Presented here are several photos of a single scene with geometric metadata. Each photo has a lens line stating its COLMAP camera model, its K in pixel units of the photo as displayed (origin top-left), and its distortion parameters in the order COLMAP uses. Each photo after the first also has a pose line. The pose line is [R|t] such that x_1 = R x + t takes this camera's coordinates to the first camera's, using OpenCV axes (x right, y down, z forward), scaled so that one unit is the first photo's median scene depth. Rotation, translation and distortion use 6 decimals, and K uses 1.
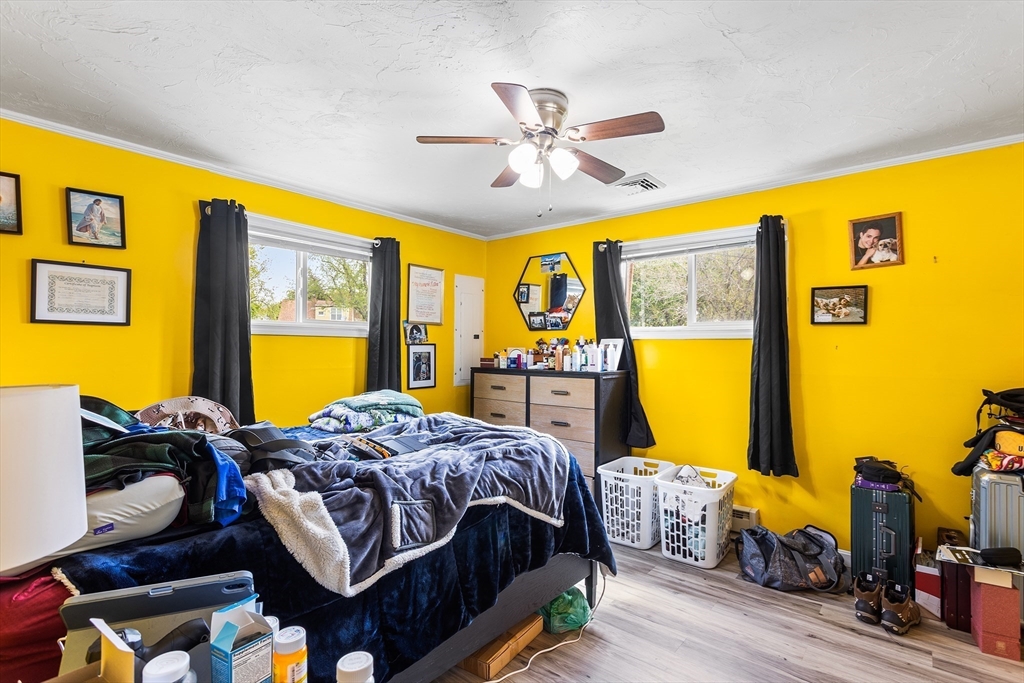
lens RADIAL K [[492.7, 0, 508.9], [0, 492.7, 342.2], [0, 0, 1]] dist [-0.001051, -0.001781]
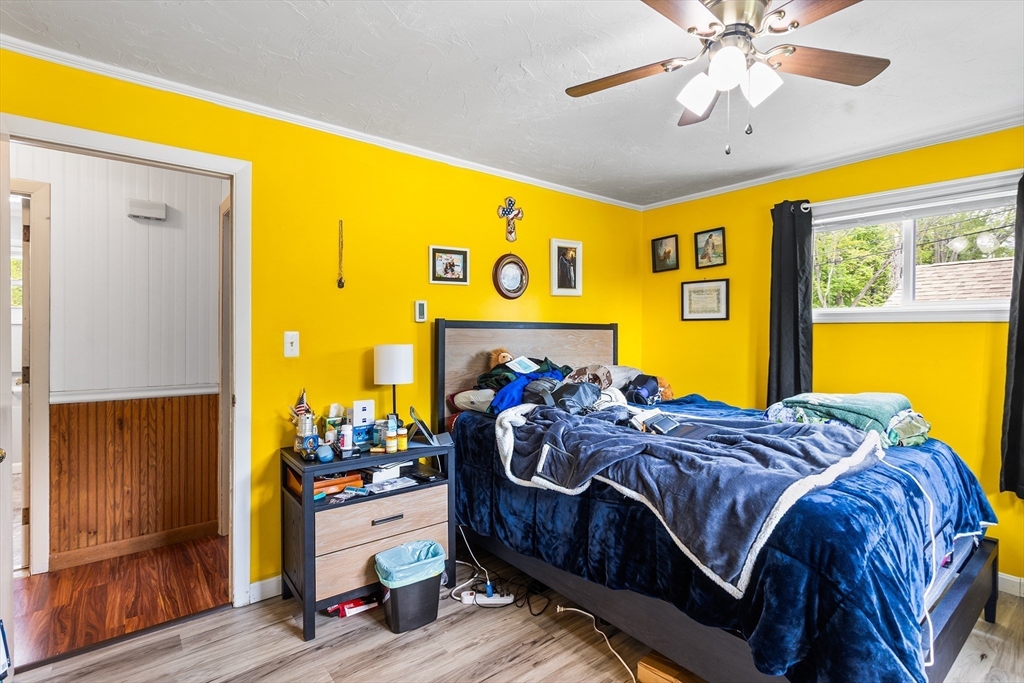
lens RADIAL K [[492.7, 0, 509.1], [0, 492.7, 337.9], [0, 0, 1]] dist [-0.001051, -0.001781]
pose [[-0.194454, 0.005552, -0.980896, 0.720816], [0.011346, 0.999930, 0.003411, 0.004806], [0.980846, -0.010466, -0.194503, 0.700182]]
